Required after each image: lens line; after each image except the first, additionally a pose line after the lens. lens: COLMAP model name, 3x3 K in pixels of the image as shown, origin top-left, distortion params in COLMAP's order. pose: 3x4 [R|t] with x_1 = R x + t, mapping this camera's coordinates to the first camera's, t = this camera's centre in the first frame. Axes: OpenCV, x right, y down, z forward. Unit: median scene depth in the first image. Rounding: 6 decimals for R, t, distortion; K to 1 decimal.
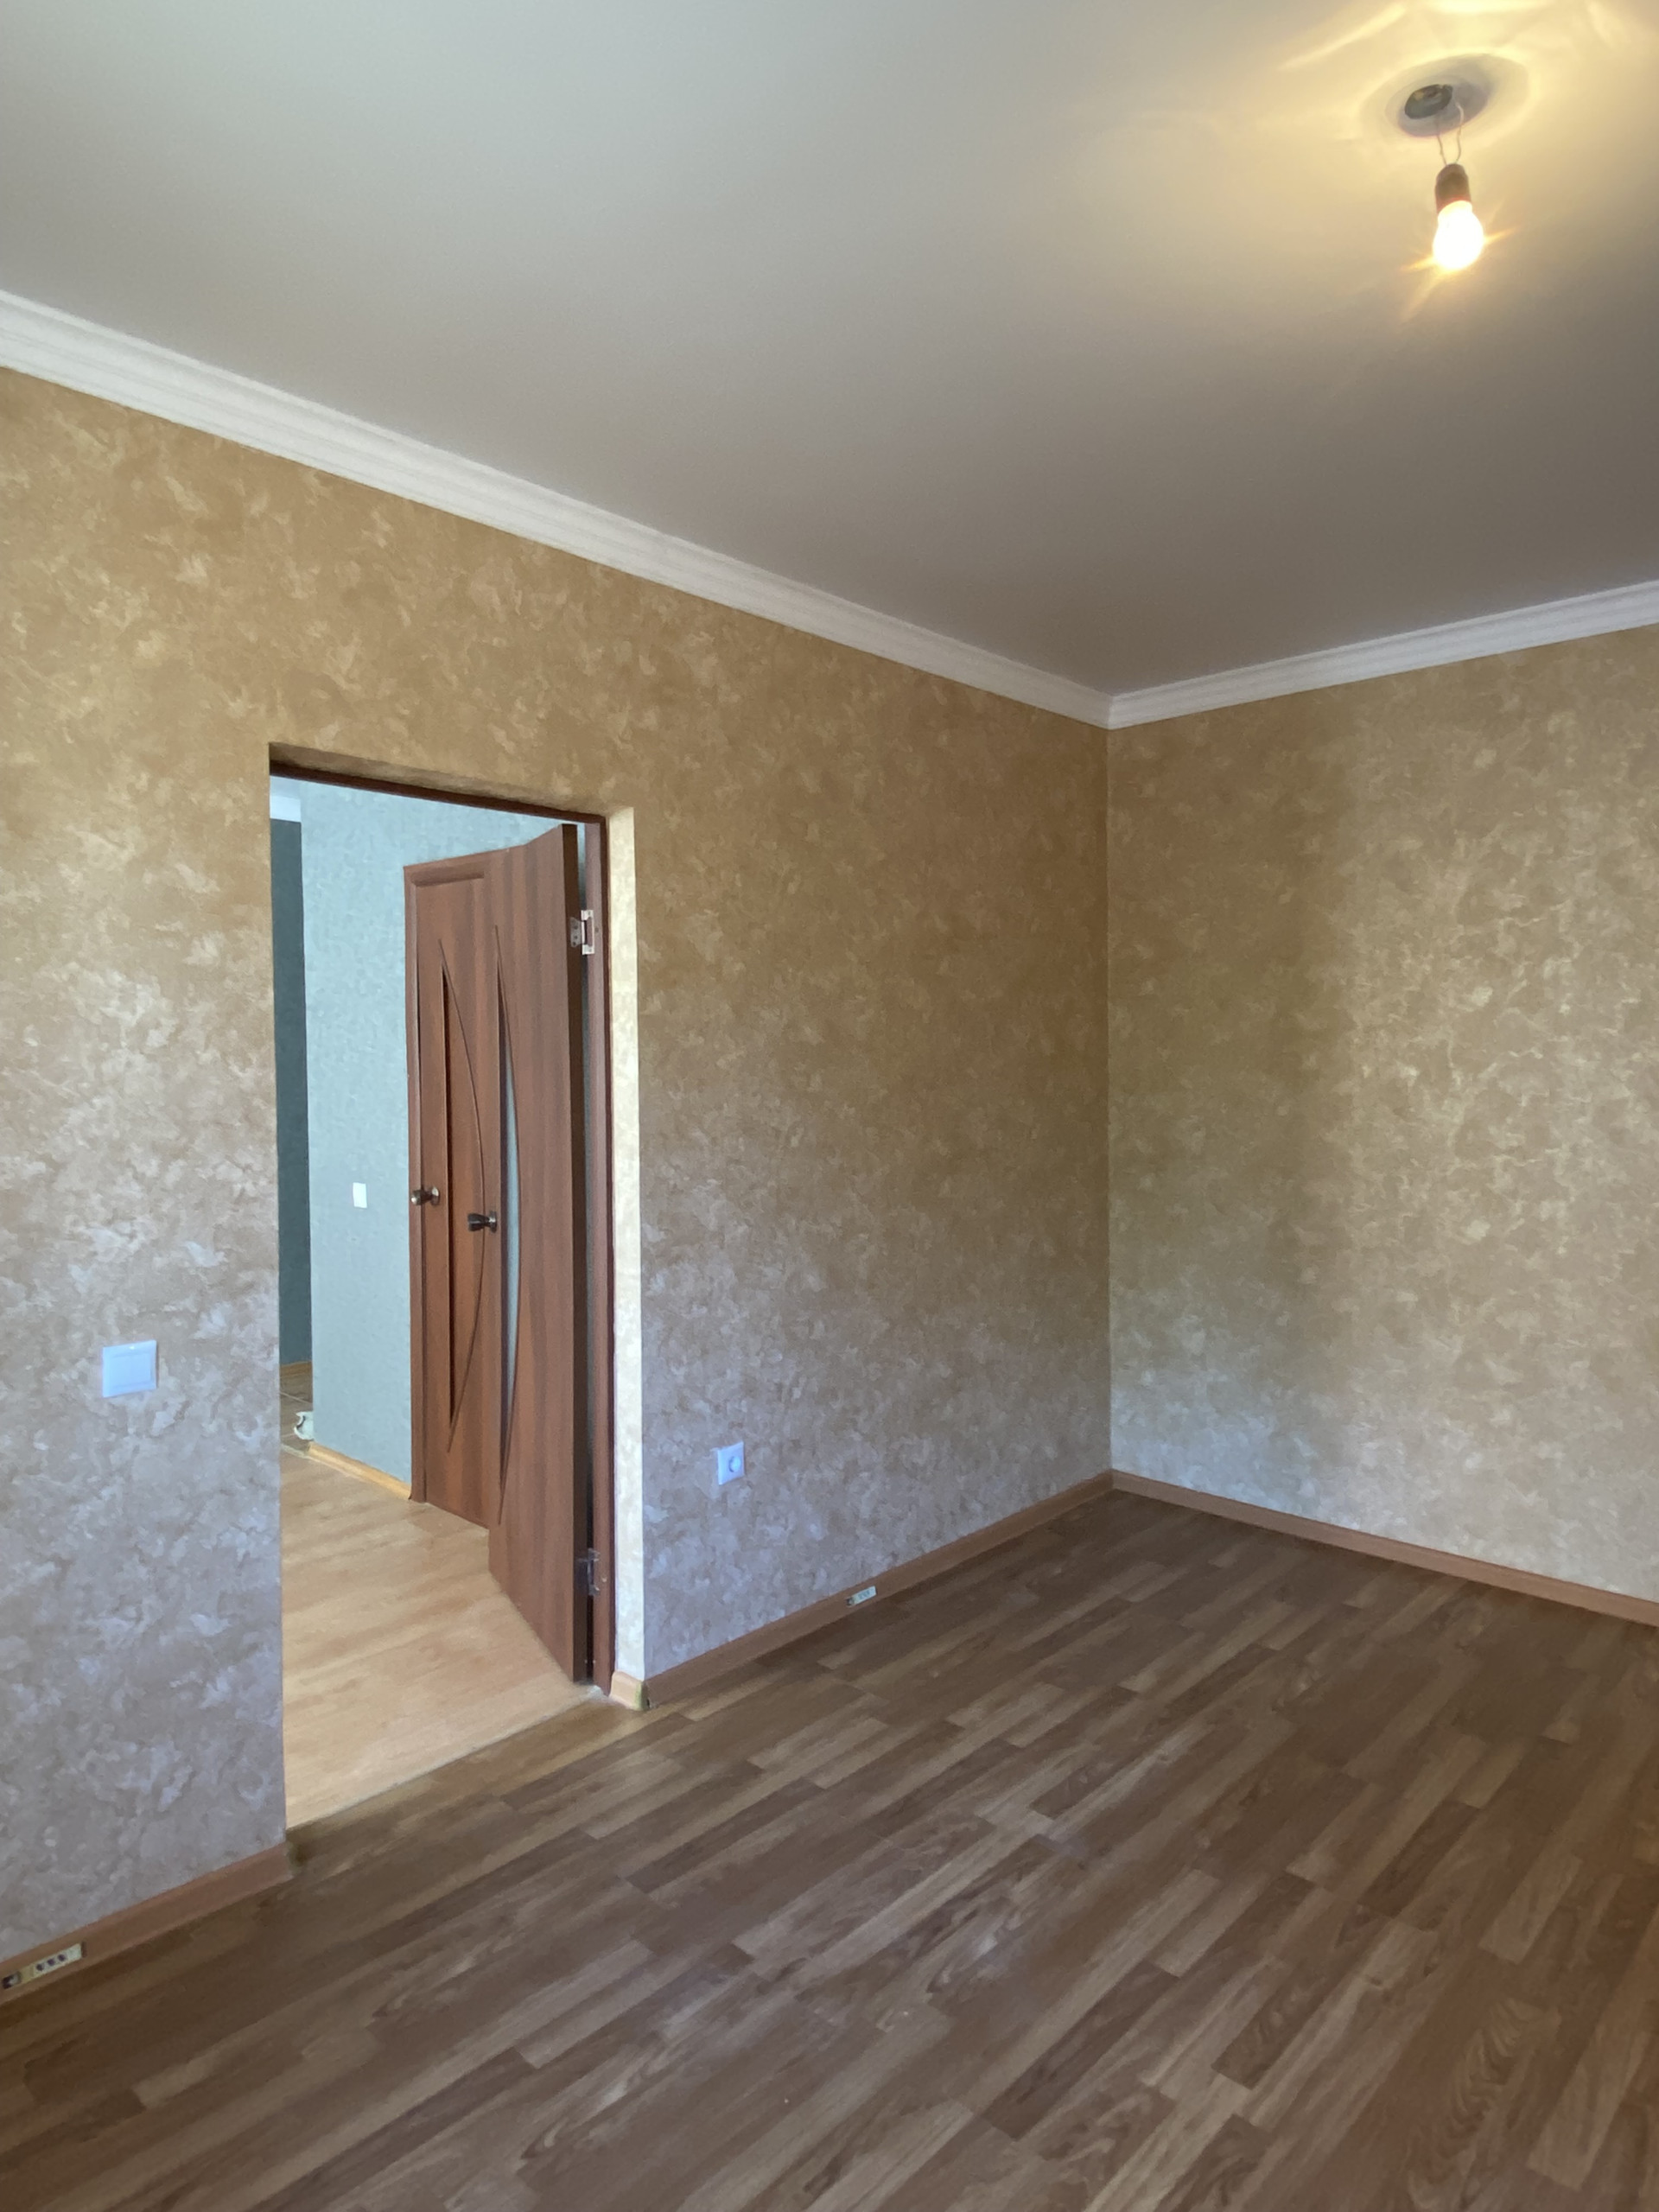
lens RADIAL K [[1307.4, 0, 824.9], [0, 1307.4, 1083.2], [0, 0, 1]] dist [0.061192, -0.059182]
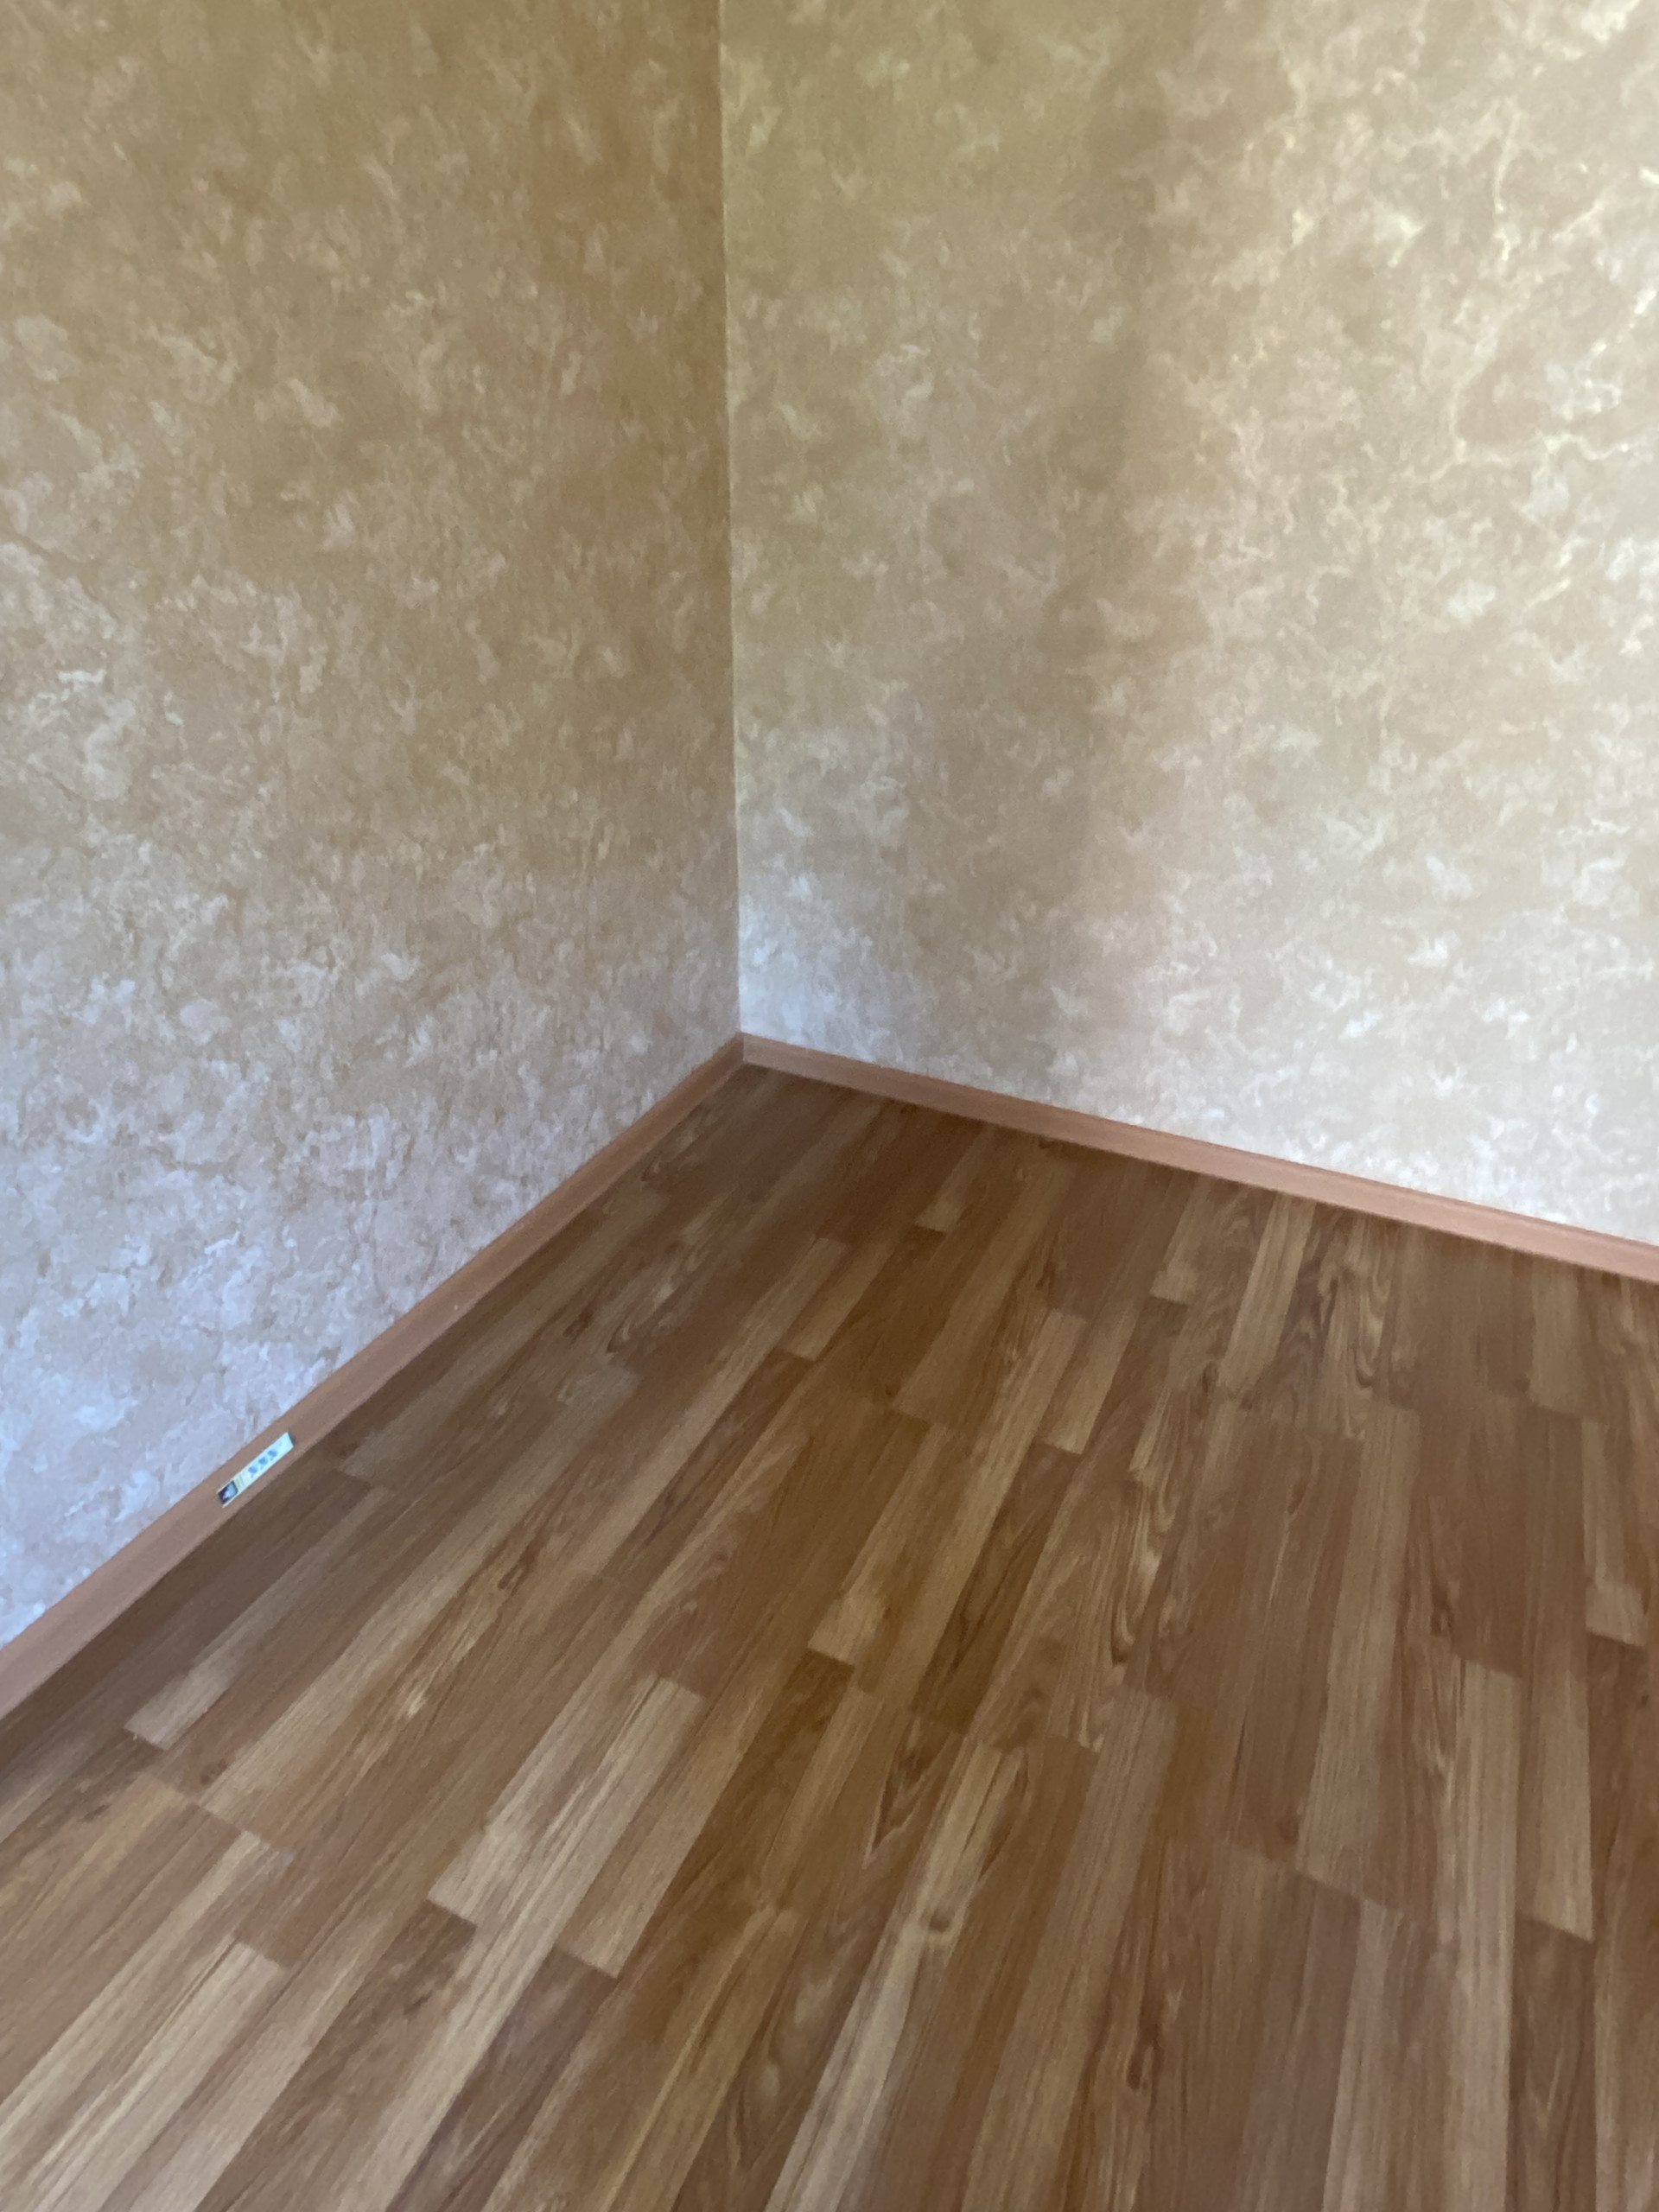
lens RADIAL K [[1307.4, 0, 824.9], [0, 1307.4, 1083.2], [0, 0, 1]] dist [0.061192, -0.059182]
pose [[0.949317, -0.129859, 0.286240, 0.096311], [-0.019151, 0.885078, 0.465049, 0.043066], [-0.313735, -0.446961, 0.837733, 0.567160]]
